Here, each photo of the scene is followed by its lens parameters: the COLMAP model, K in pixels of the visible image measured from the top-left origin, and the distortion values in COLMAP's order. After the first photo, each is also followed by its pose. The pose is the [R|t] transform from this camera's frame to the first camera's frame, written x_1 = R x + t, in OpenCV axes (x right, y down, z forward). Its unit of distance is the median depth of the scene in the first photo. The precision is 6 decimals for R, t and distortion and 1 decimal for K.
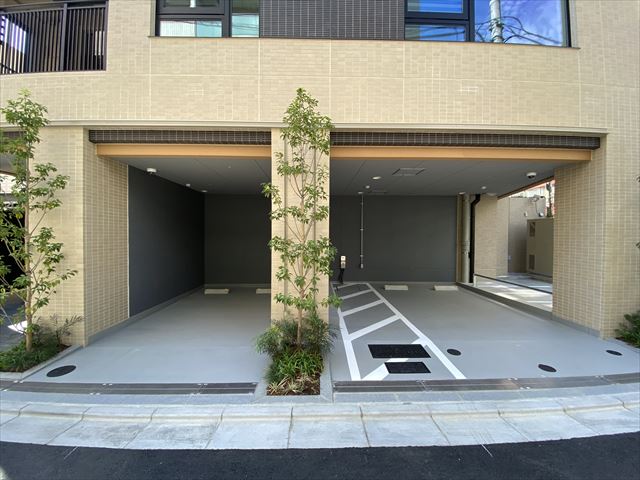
lens RADIAL K [[259.1, 0, 317.1], [0, 259.1, 239.3], [0, 0, 1]] dist [-0.012139, -0.002554]
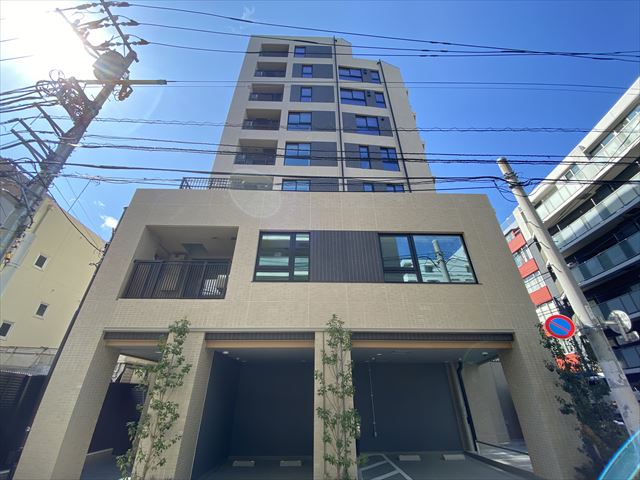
lens RADIAL K [[259.1, 0, 316.6], [0, 259.1, 237.6], [0, 0, 1]] dist [-0.012139, -0.002554]
pose [[0.999966, -0.000976, 0.008166, -0.171920], [0.005173, 0.846476, -0.532401, -0.047407], [-0.006393, 0.532425, 0.846453, -0.742230]]
